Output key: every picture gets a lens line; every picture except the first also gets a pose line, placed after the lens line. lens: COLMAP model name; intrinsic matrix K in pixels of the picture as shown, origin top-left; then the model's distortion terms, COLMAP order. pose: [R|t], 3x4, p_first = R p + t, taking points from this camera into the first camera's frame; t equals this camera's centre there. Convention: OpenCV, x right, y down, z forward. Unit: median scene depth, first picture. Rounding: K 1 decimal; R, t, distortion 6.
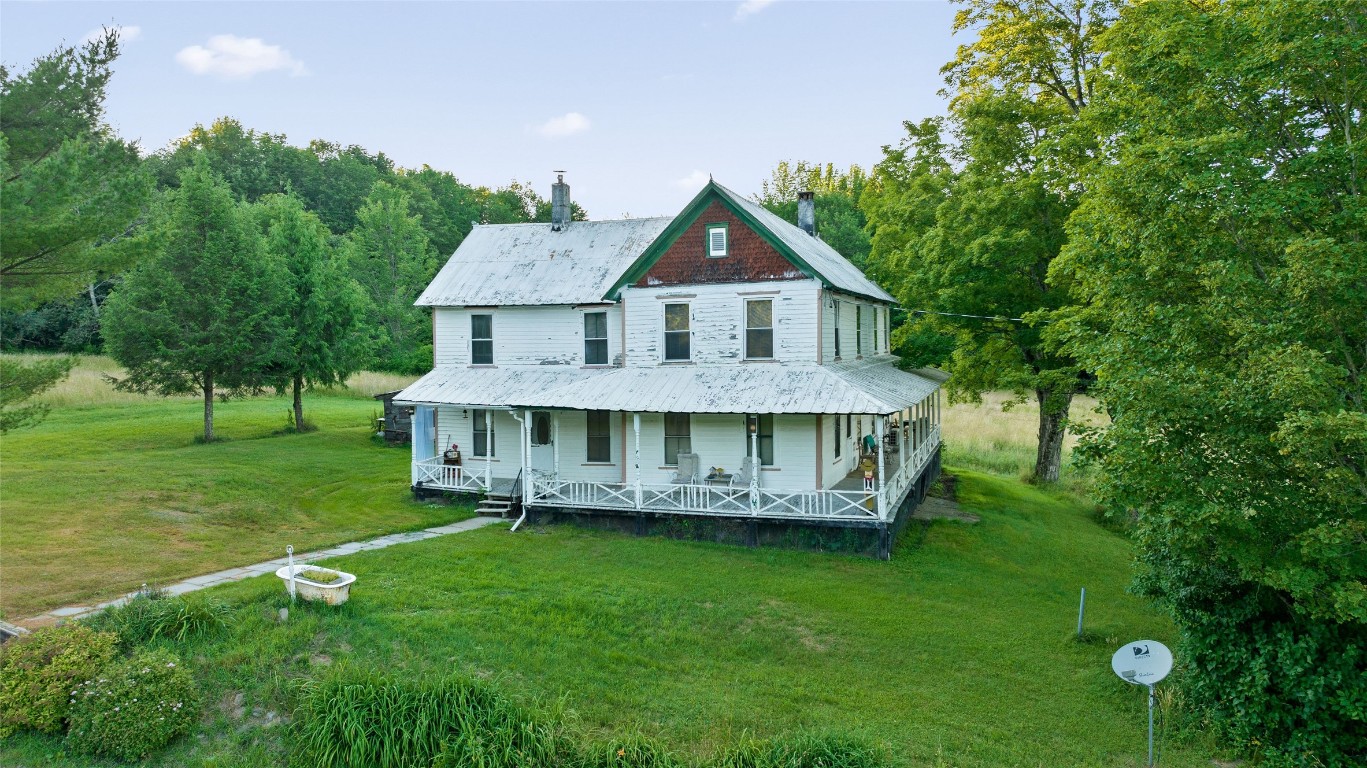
lens RADIAL K [[939.3, 0, 683.5], [0, 939.3, 384.0], [0, 0, 1]] dist [-0.055526, 0.001820]
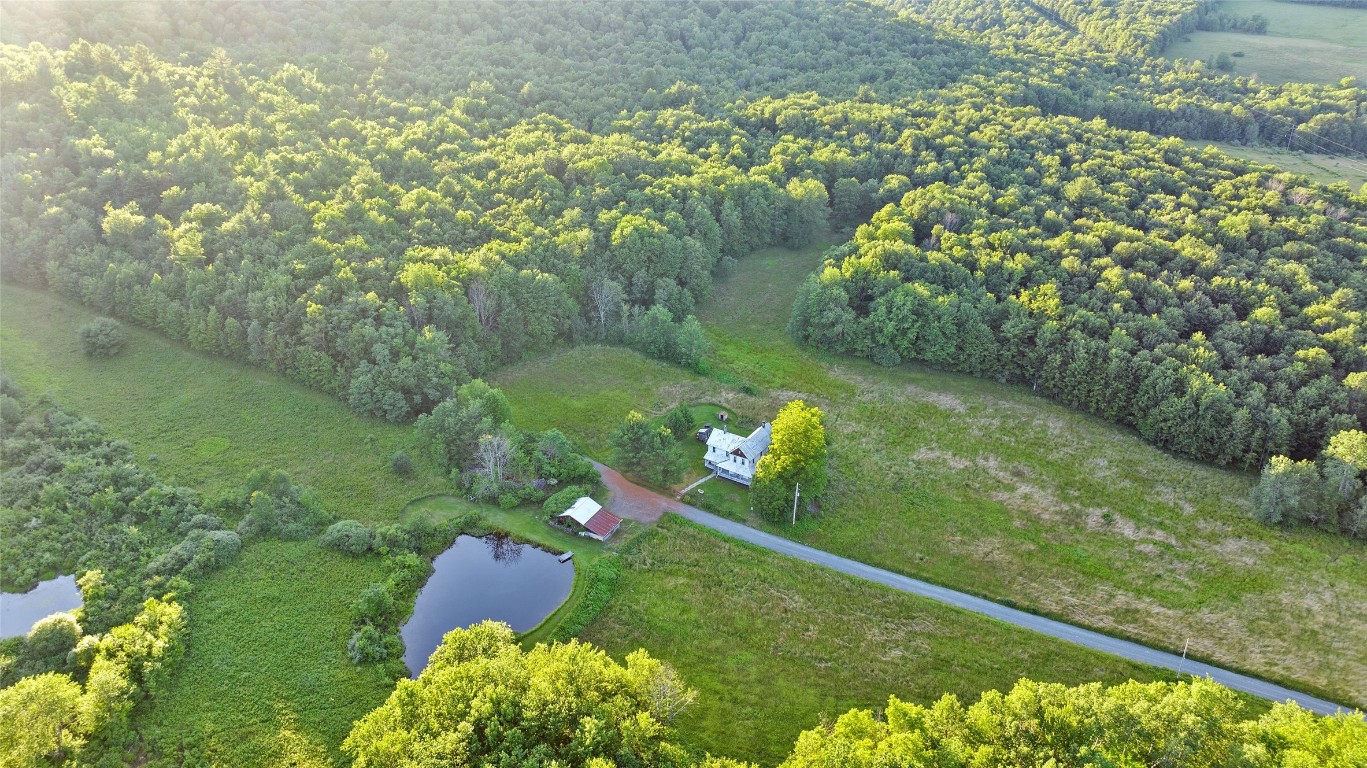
lens RADIAL K [[939.3, 0, 683.5], [0, 939.3, 384.0], [0, 0, 1]] dist [-0.055526, 0.001820]
pose [[0.971797, 0.115270, -0.205724, 1.315731], [-0.018811, 0.907501, 0.419629, -4.597783], [0.235066, -0.403924, 0.884075, -6.963387]]
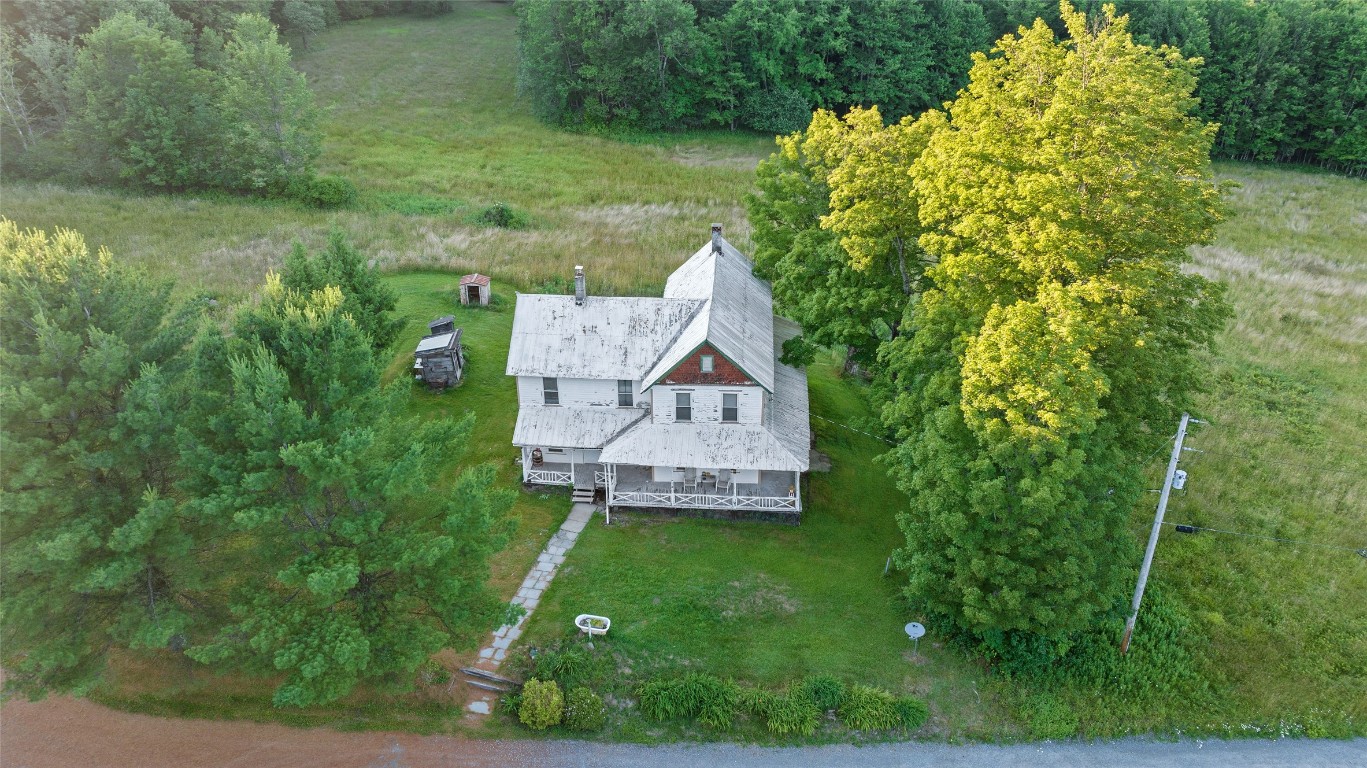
lens RADIAL K [[944.4, 0, 683.5], [0, 944.4, 384.0], [0, 0, 1]] dist [-0.000598, 0.000018]
pose [[0.965531, -0.118022, 0.231994, -0.436467], [0.005000, 0.899540, 0.436810, -0.916613], [-0.260241, -0.420593, 0.869124, -0.587743]]
